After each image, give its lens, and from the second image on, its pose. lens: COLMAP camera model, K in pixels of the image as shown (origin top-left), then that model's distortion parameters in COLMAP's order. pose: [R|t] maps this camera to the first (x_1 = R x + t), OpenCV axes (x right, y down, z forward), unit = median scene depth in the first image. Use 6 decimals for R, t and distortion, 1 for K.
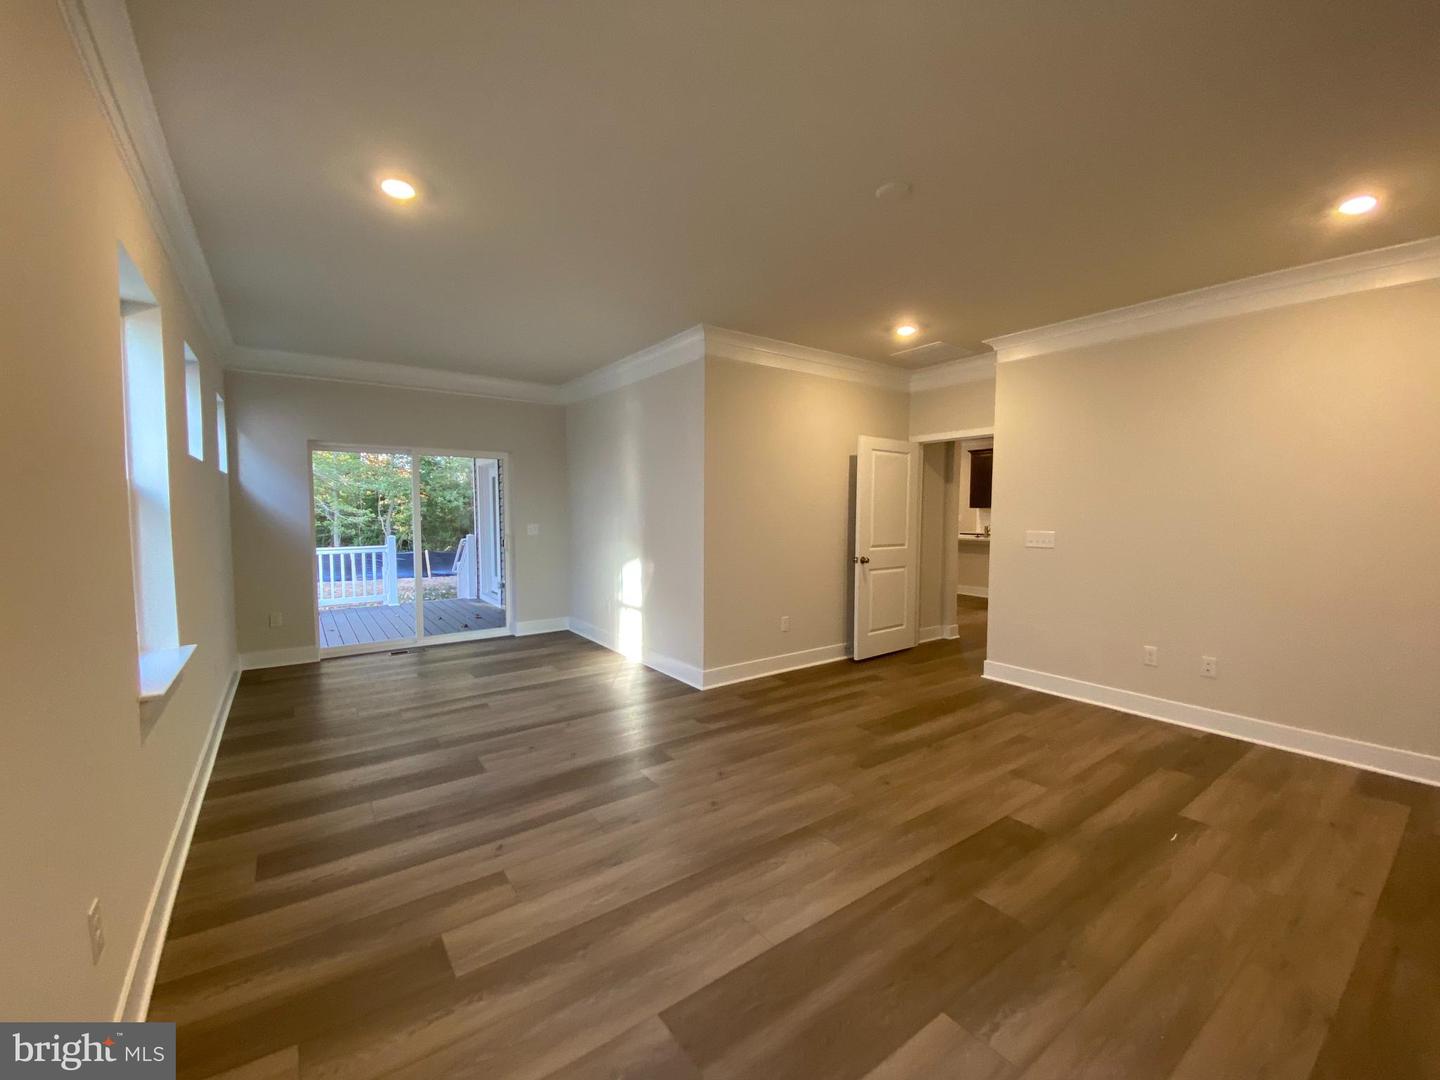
lens RADIAL K [[594.8, 0, 721.6], [0, 594.8, 540.2], [0, 0, 1]] dist [-0.000691, -0.001611]
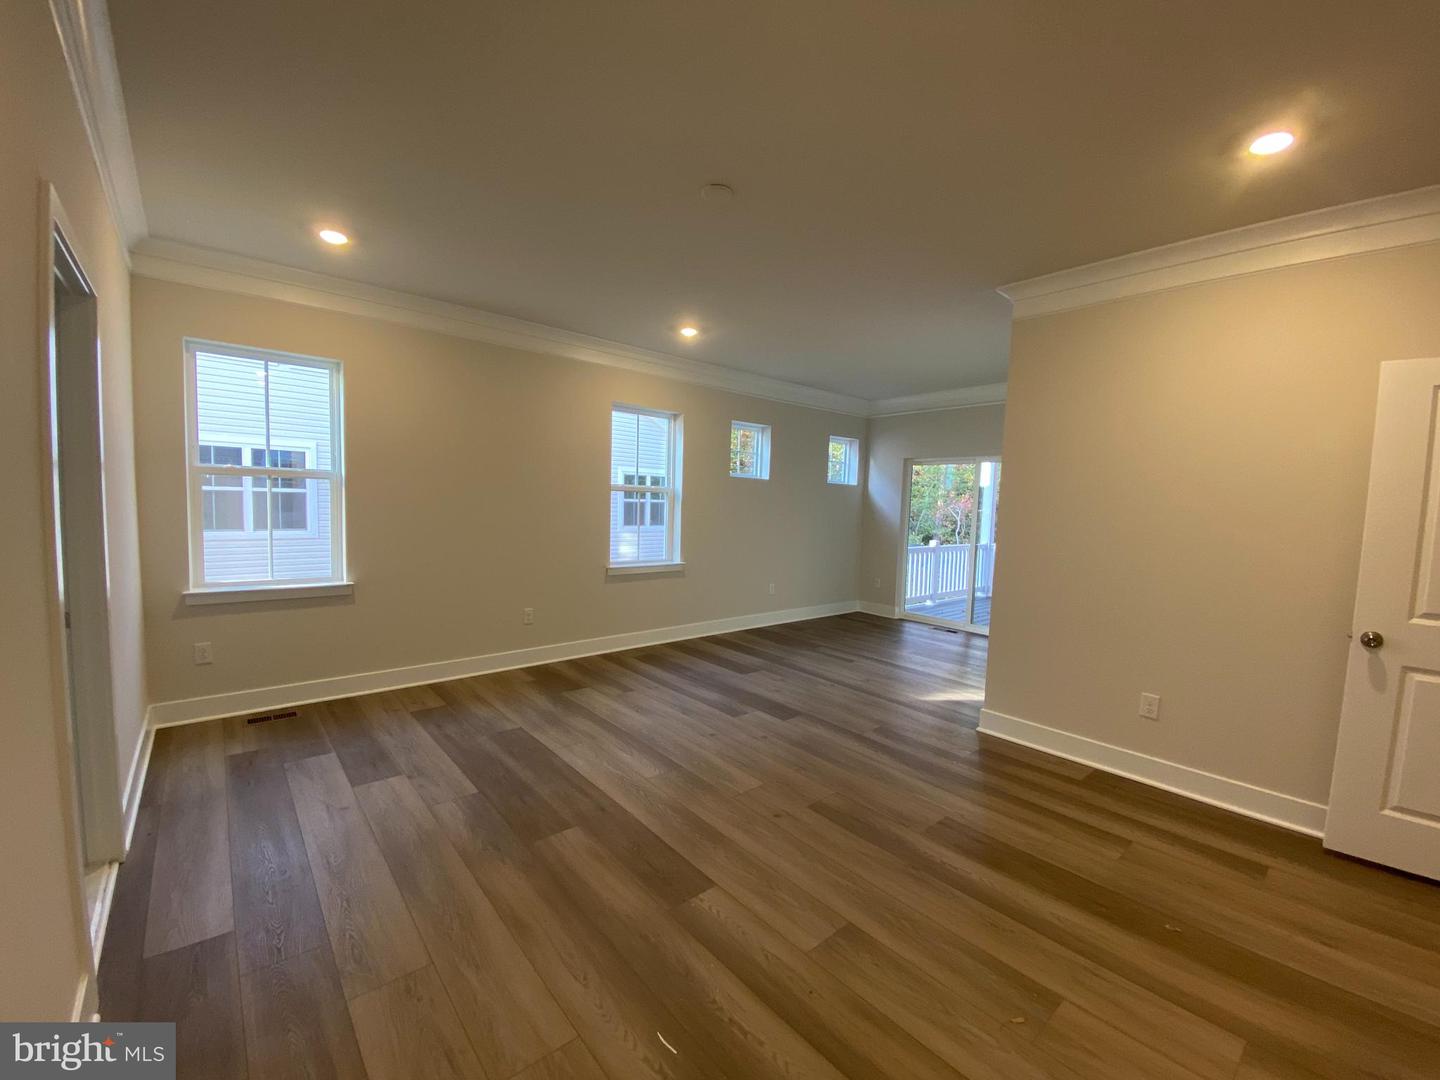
lens RADIAL K [[594.8, 0, 722.1], [0, 594.8, 541.8], [0, 0, 1]] dist [-0.000691, -0.001611]
pose [[0.083443, 0.075281, -0.993665, 1.092859], [-0.097754, 0.992951, 0.067019, -0.045411], [0.991706, 0.091543, 0.090214, 0.783250]]
